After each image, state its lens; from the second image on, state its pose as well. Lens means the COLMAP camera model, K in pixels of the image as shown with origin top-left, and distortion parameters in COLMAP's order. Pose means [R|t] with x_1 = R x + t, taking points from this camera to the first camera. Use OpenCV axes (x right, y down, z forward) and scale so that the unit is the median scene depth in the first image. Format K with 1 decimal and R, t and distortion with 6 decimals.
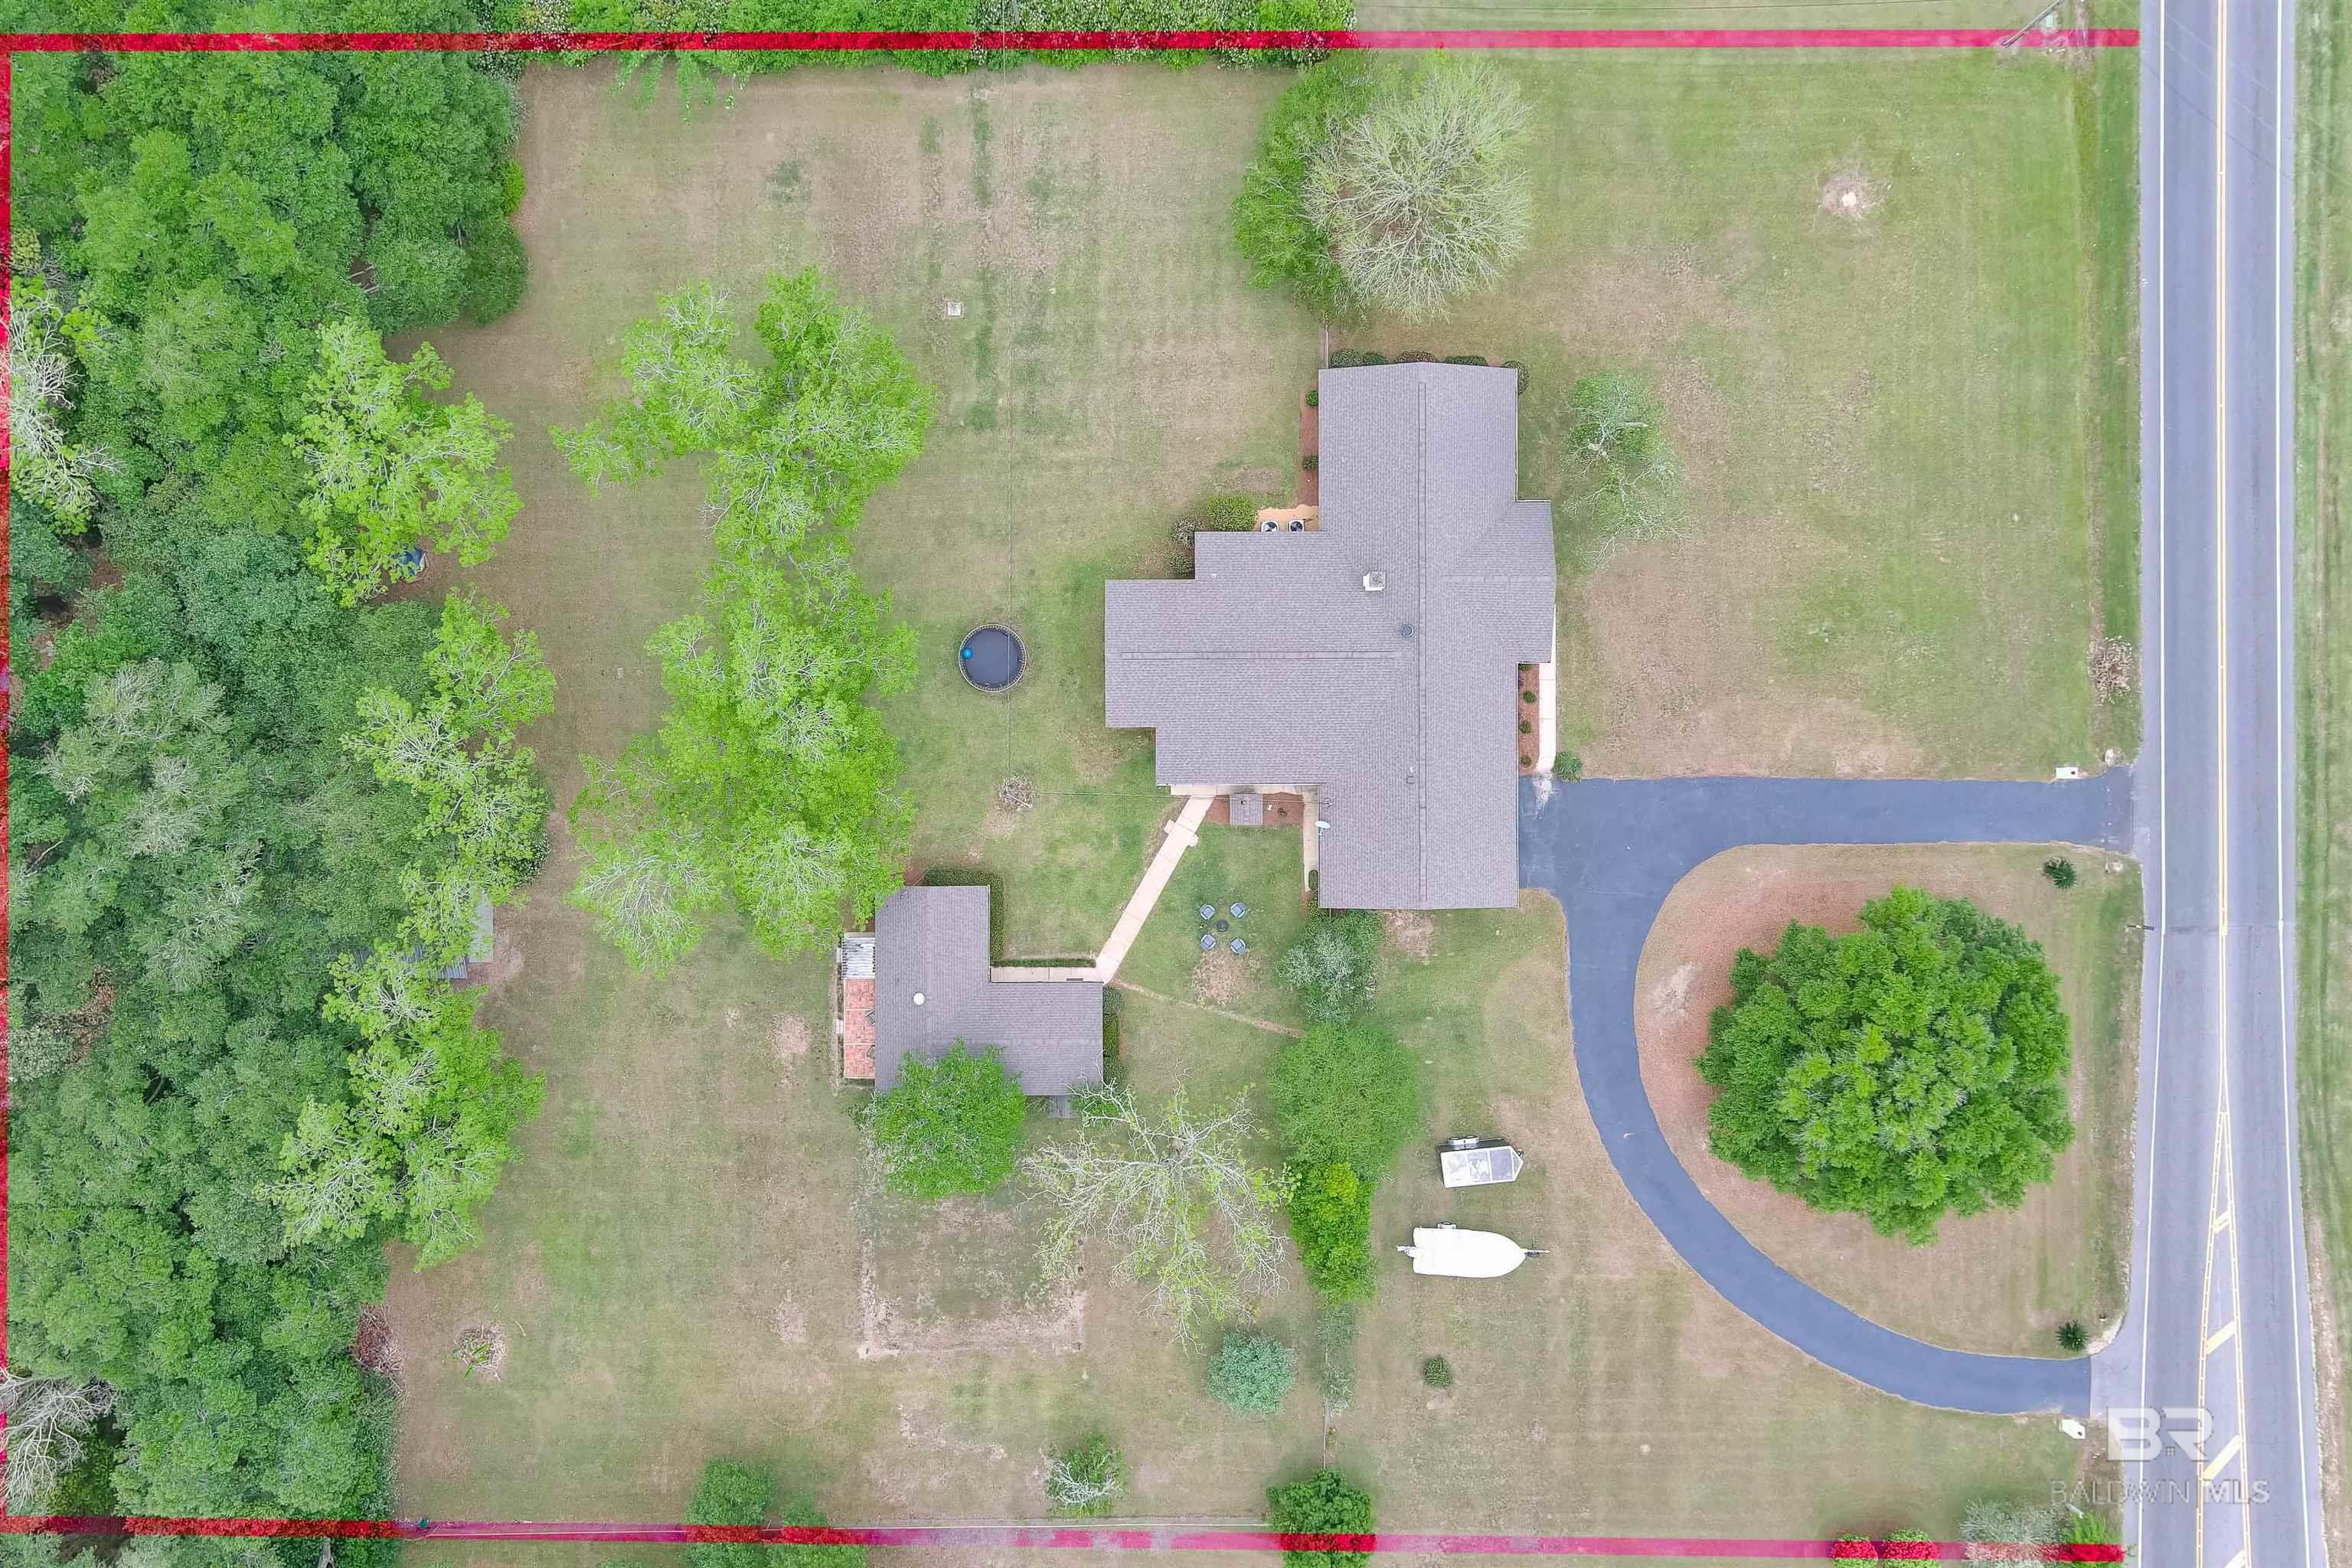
lens RADIAL K [[1937.1, 0, 1176.0], [0, 1937.1, 784.0], [0, 0, 1]] dist [0.022880, 0.008425]
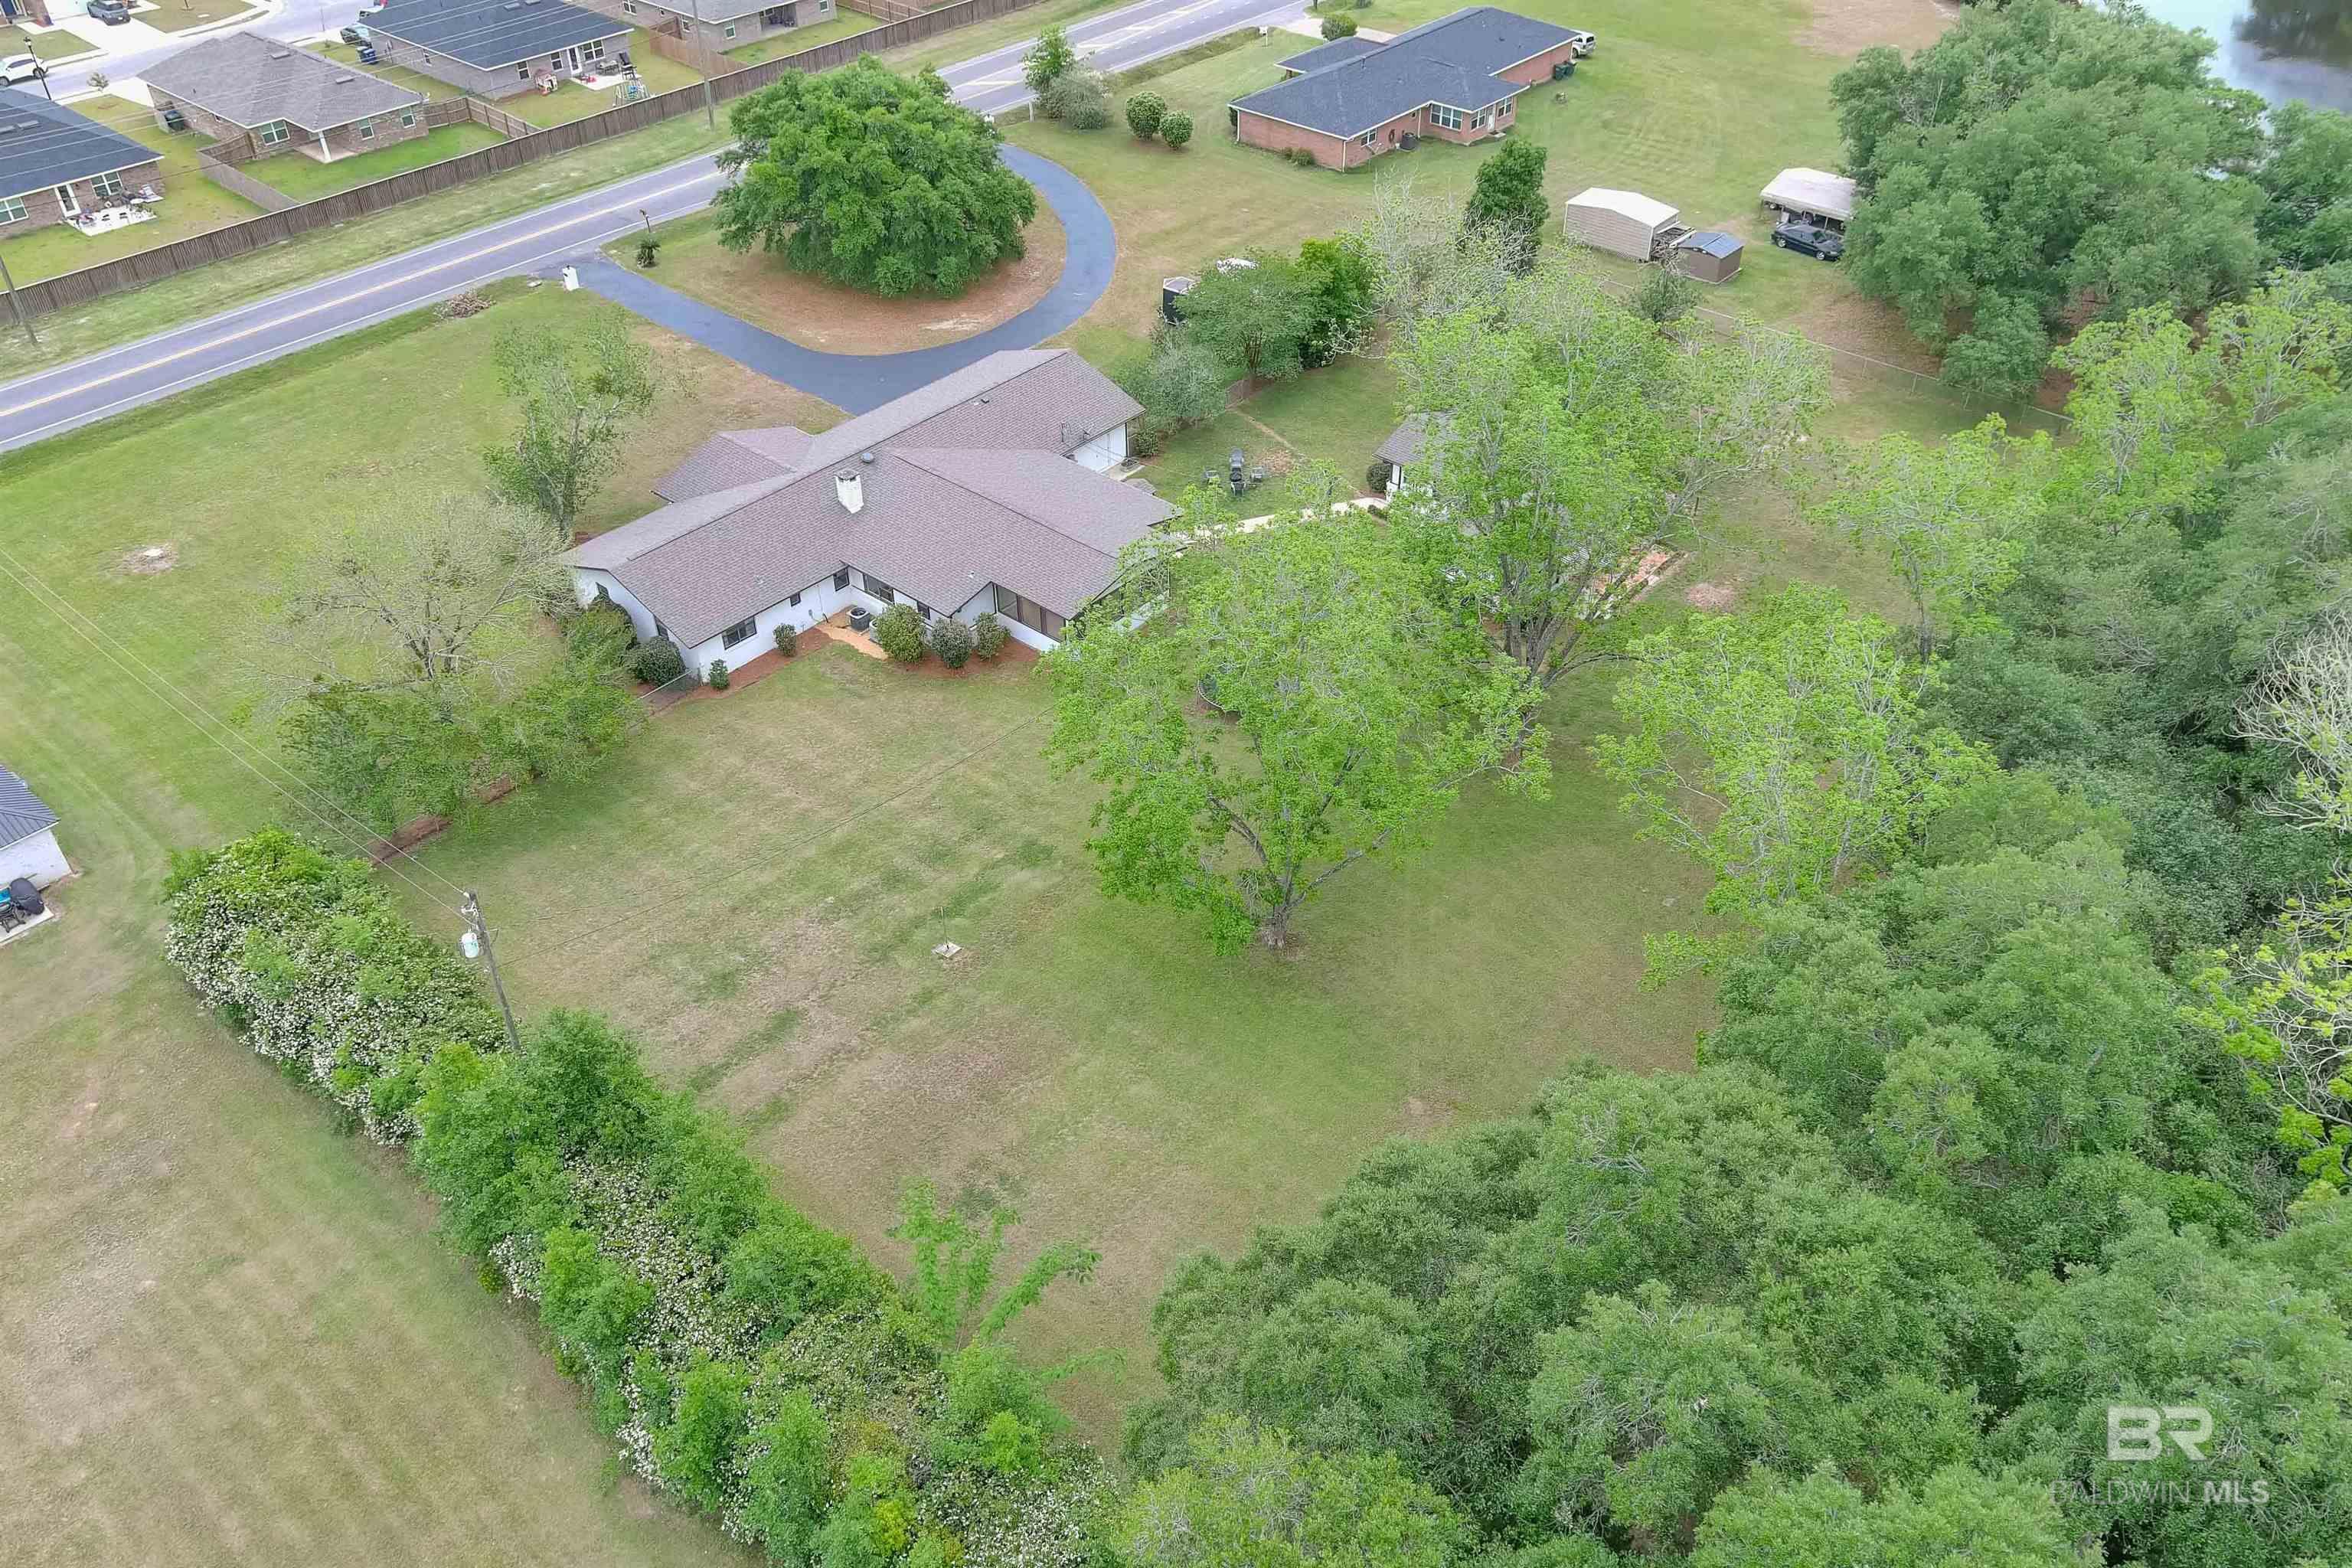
lens RADIAL K [[1858.0, 0, 1176.0], [0, 1858.0, 784.0], [0, 0, 1]] dist [0.036368, 0.007353]
pose [[-0.753007, -0.400358, 0.522200, -0.485110], [0.657954, -0.468660, 0.589453, -0.543916], [0.008742, 0.787446, 0.616321, 0.560899]]
